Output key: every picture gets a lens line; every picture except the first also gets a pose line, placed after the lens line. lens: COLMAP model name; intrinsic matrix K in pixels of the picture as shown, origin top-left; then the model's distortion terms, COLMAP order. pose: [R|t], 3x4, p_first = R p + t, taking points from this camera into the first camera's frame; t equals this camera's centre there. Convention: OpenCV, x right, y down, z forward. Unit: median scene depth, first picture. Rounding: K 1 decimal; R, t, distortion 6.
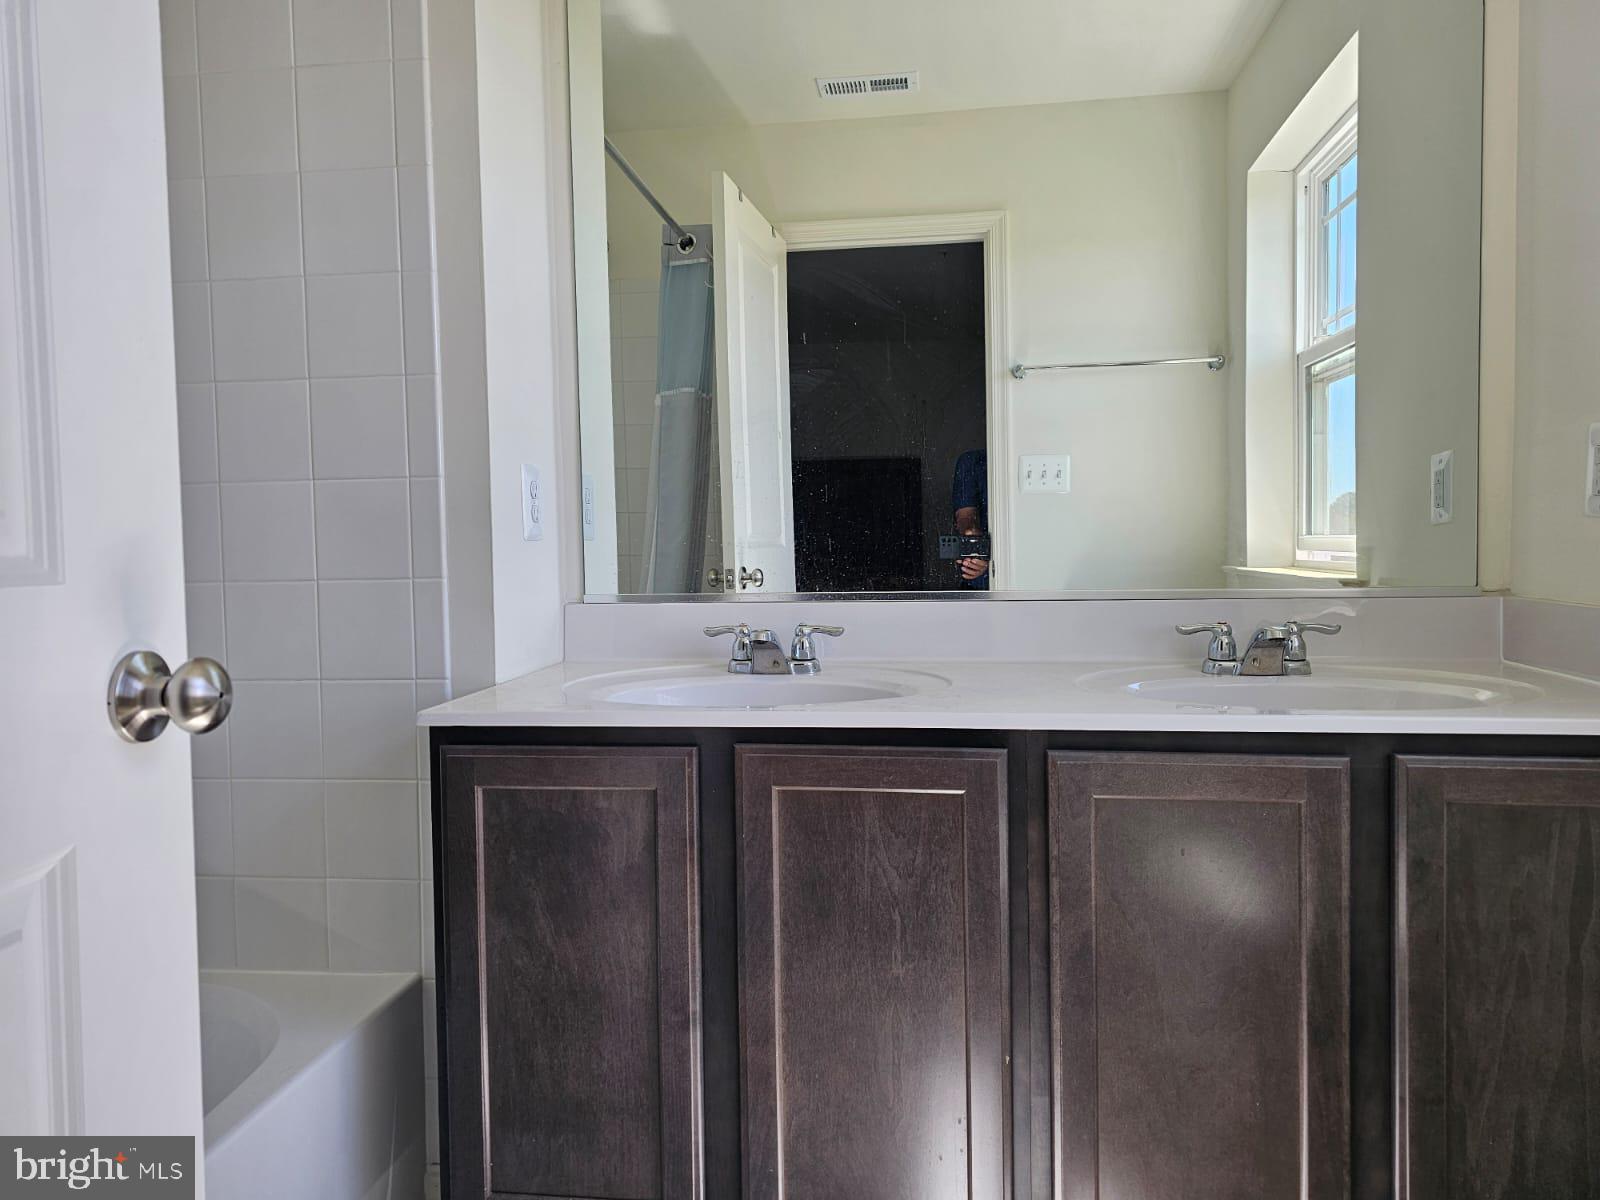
lens RADIAL K [[1077.1, 0, 810.9], [0, 1077.1, 595.2], [0, 0, 1]] dist [0.091526, -0.065290]
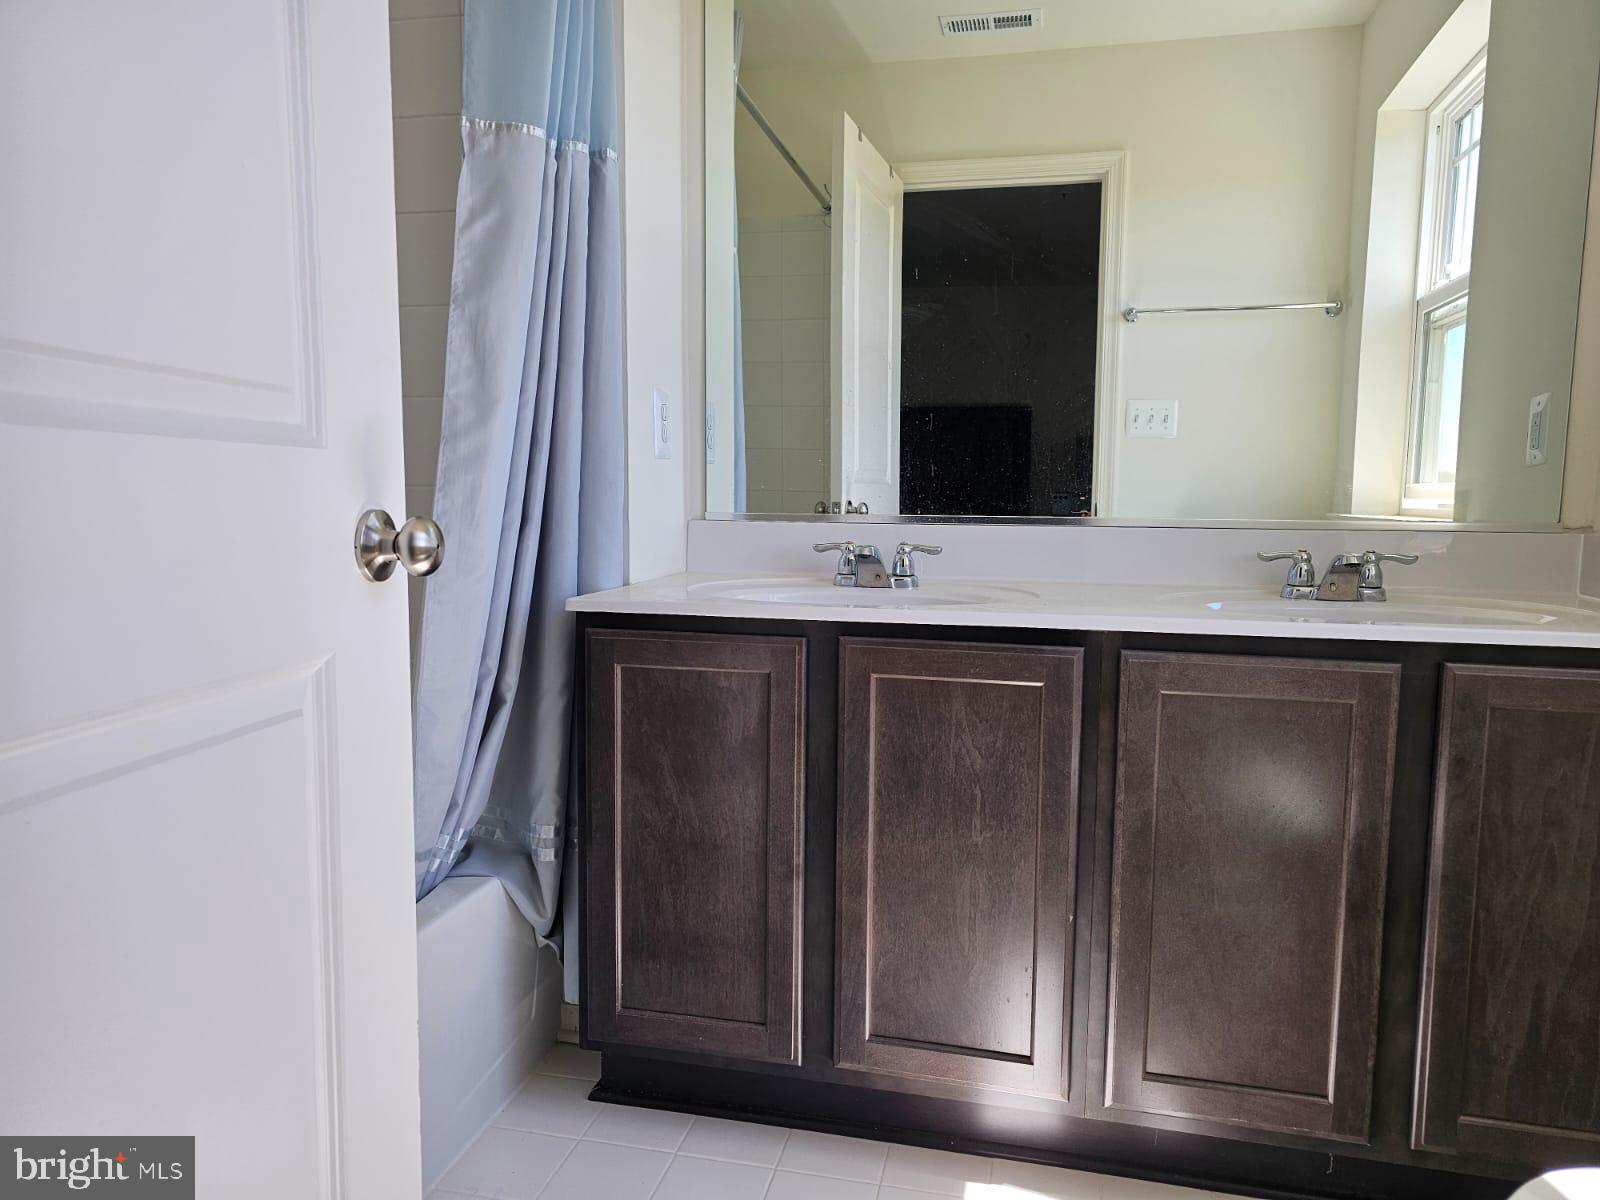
lens RADIAL K [[1053.0, 0, 828.4], [0, 1053.0, 601.7], [0, 0, 1]] dist [0.085395, -0.061306]
pose [[0.996183, 0.037298, -0.078917, 0.003585], [-0.032485, 0.997583, 0.061425, 0.035526], [0.081018, -0.058627, 0.994987, -0.098097]]
